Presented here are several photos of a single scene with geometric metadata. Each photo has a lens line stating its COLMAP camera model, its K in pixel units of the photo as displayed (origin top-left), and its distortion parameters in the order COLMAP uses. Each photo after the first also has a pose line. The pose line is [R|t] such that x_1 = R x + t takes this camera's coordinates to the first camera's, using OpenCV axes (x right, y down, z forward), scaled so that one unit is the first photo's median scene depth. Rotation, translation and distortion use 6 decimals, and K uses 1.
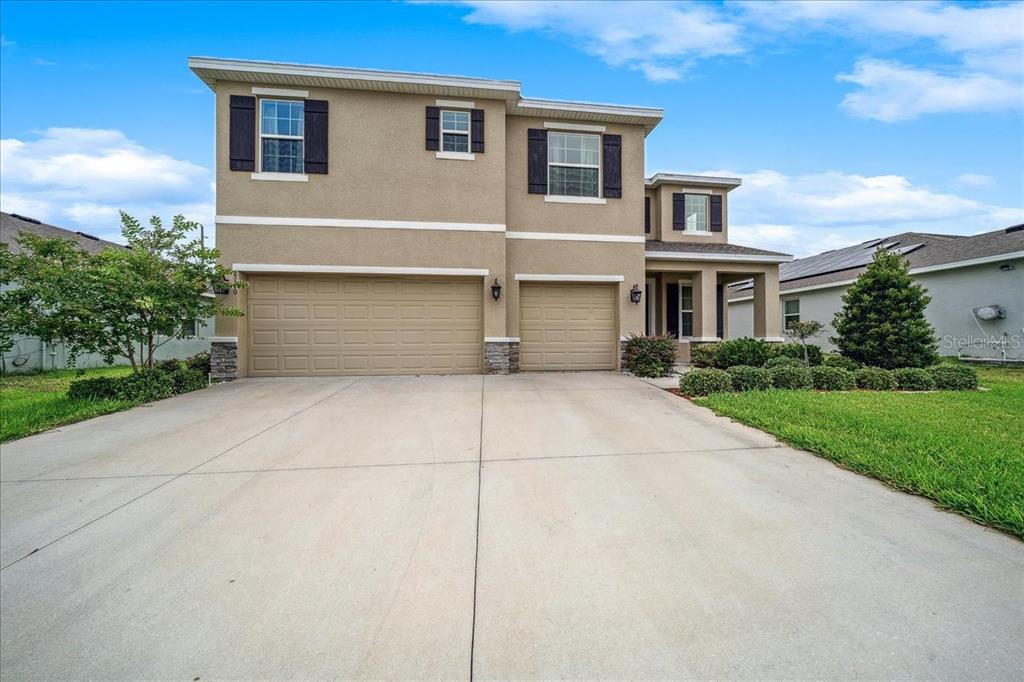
lens RADIAL K [[352.8, 0, 509.6], [0, 352.8, 337.4], [0, 0, 1]] dist [-0.000101, 0.000048]
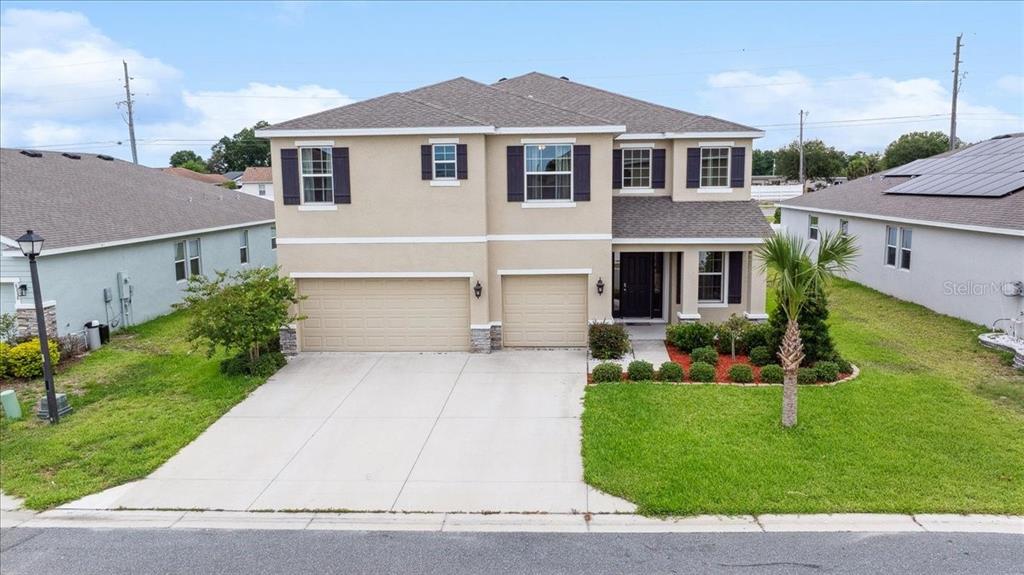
lens RADIAL K [[676.2, 0, 512.0], [0, 676.2, 287.5], [0, 0, 1]] dist [-0.002567, -0.001308]
pose [[0.986965, 0.013200, -0.160391, 0.467635], [0.010860, 0.988896, 0.148214, -0.494054], [0.160567, -0.148024, 0.975862, -1.351437]]
